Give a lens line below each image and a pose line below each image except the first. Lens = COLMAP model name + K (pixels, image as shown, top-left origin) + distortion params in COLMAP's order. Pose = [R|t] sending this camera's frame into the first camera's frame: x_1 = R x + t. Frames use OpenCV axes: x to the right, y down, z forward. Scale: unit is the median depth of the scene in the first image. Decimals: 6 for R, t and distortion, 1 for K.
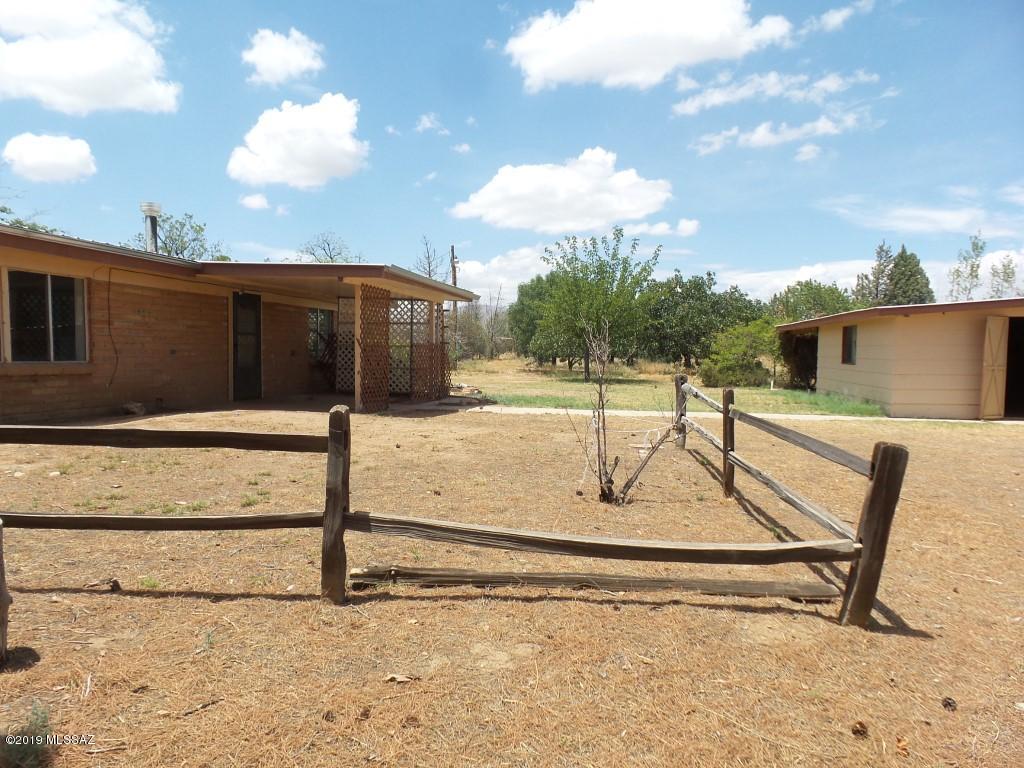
lens RADIAL K [[706.4, 0, 511.9], [0, 706.4, 387.3], [0, 0, 1]] dist [0.005406, -0.000311]
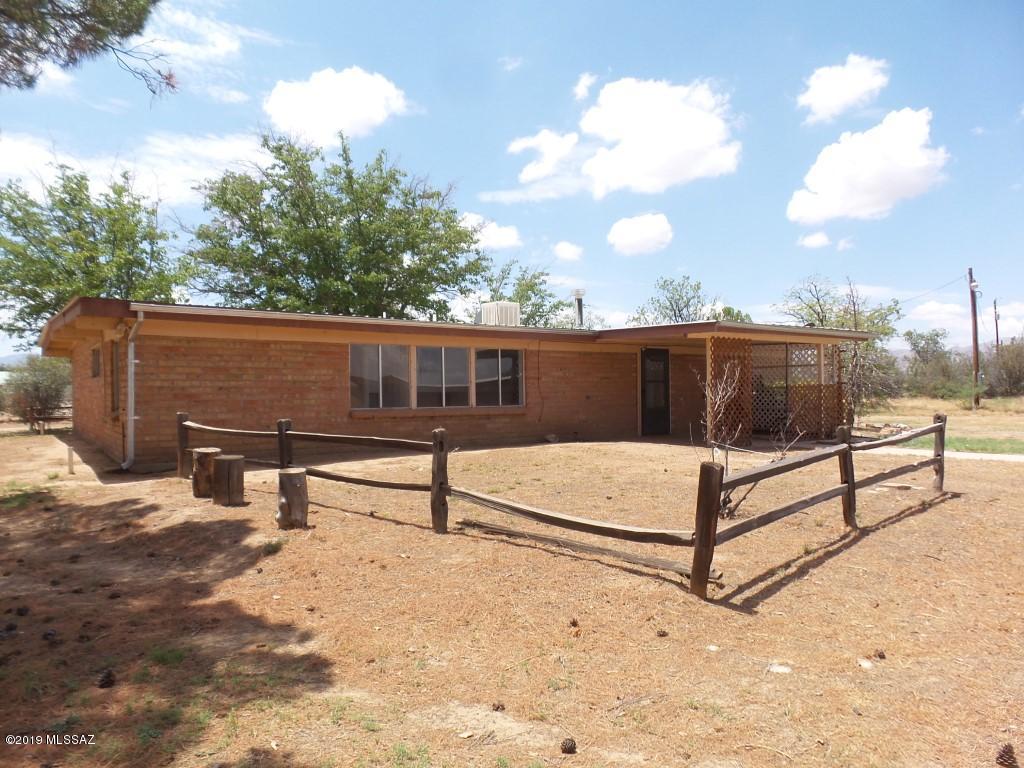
lens RADIAL K [[703.8, 0, 514.7], [0, 703.8, 383.9], [0, 0, 1]] dist [0.031288, 0.000310]
pose [[0.733708, -0.031478, -0.678735, 0.403509], [-0.011116, 0.998237, -0.058312, 0.004298], [0.679374, 0.050329, 0.732064, -0.090725]]
